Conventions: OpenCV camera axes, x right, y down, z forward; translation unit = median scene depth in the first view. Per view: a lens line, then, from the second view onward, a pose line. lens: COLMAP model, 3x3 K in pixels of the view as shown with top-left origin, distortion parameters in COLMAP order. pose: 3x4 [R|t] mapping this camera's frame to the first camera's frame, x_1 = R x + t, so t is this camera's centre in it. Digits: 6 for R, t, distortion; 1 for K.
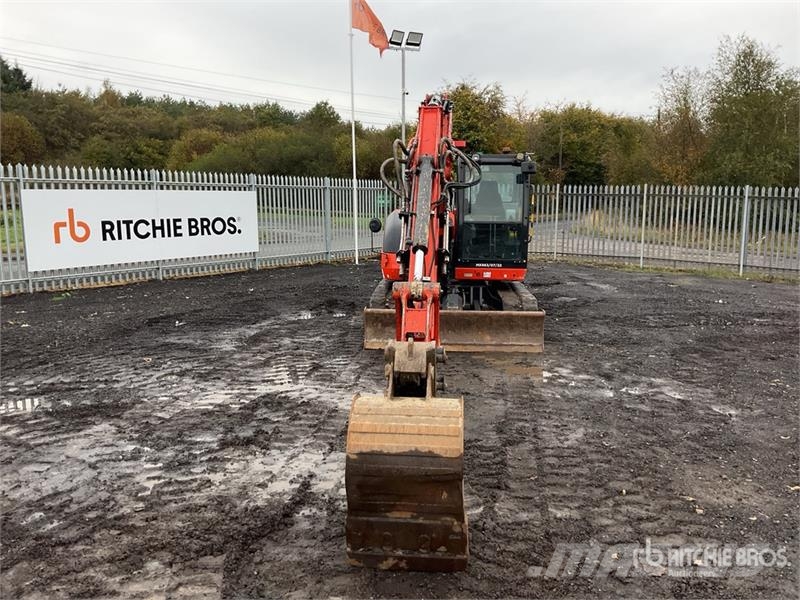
lens RADIAL K [[657.7, 0, 400.0], [0, 657.7, 300.0], [0, 0, 1]] dist [0.091827, -0.172569]
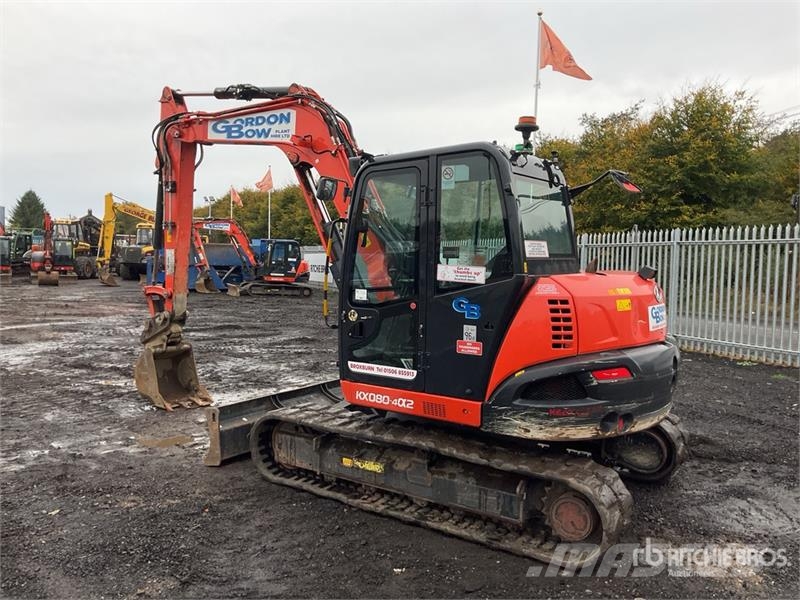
lens RADIAL K [[650.0, 0, 400.0], [0, 650.0, 300.0], [0, 0, 1]] dist [0.111263, -0.216219]
pose [[-0.510305, 0.041332, -0.859000, 0.419370], [-0.147619, 0.979809, 0.134841, -0.128037], [0.847229, 0.195615, -0.493900, 0.889651]]
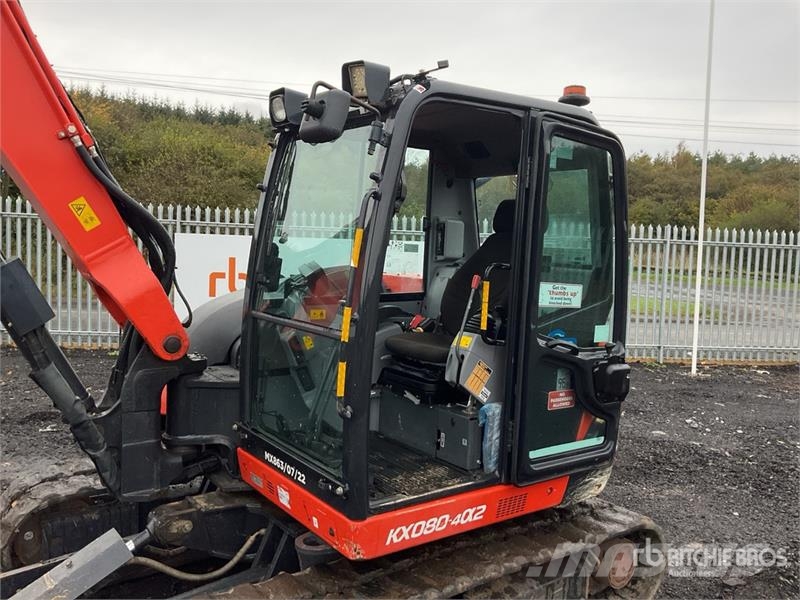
lens RADIAL K [[658.6, 0, 400.7], [0, 658.6, 296.4], [0, 0, 1]] dist [0.086489, -0.142339]
pose [[0.661377, 0.074260, -0.746368, 0.267891], [-0.148931, 0.988275, -0.033642, -0.087898], [0.735119, 0.133407, 0.664682, 0.578651]]
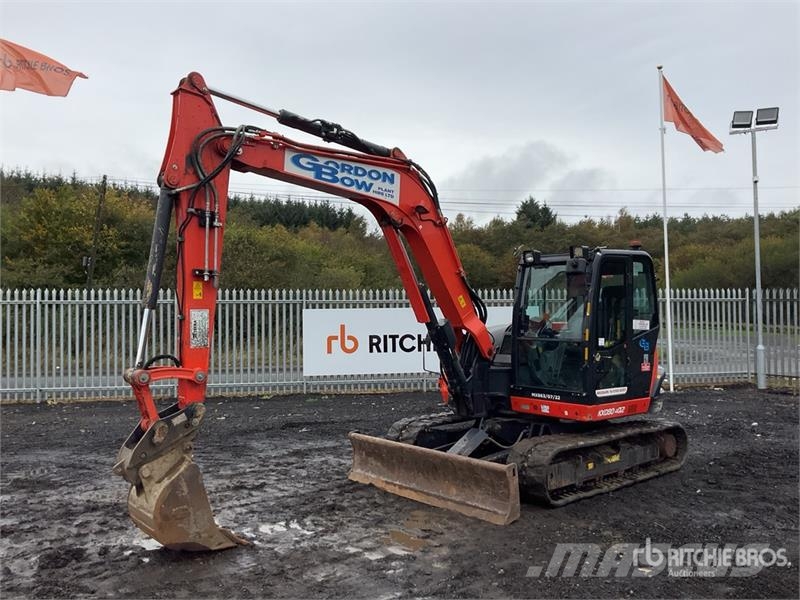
lens RADIAL K [[657.7, 0, 400.0], [0, 657.7, 300.0], [0, 0, 1]] dist [0.091827, -0.172569]
pose [[0.711150, -0.027656, -0.702496, 0.381531], [-0.096397, 0.985953, -0.136399, -0.029591], [0.696400, 0.164719, 0.698494, 0.237944]]
